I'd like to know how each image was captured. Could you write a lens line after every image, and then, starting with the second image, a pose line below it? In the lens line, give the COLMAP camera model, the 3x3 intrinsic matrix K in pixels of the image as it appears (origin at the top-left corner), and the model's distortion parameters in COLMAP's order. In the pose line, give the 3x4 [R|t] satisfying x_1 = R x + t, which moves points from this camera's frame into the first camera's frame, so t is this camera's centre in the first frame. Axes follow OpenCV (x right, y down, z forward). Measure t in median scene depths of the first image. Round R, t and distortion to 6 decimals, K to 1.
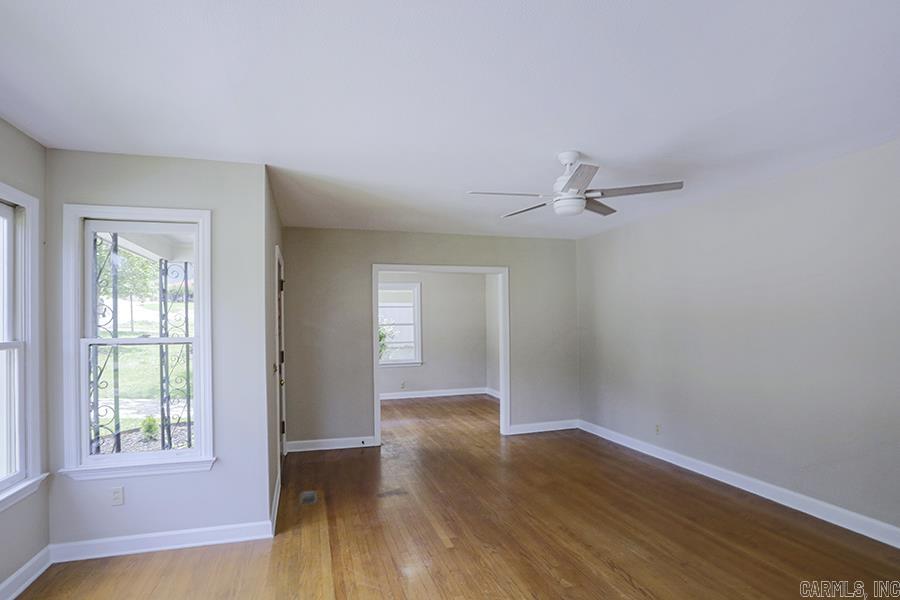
lens RADIAL K [[469.3, 0, 445.5], [0, 469.3, 305.3], [0, 0, 1]] dist [-0.053152, 0.022376]
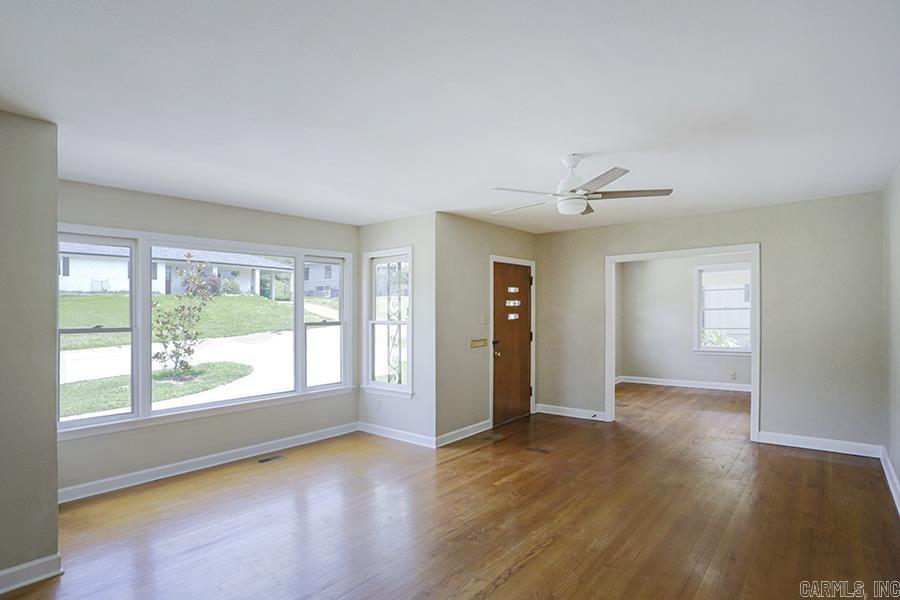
lens RADIAL K [[460.1, 0, 446.4], [0, 460.1, 285.3], [0, 0, 1]] dist [-0.029875, 0.001560]
pose [[0.559976, -0.043218, -0.827381, 0.999558], [0.040767, 0.998866, -0.024584, -0.015470], [0.827505, -0.019963, 0.561103, 0.165299]]
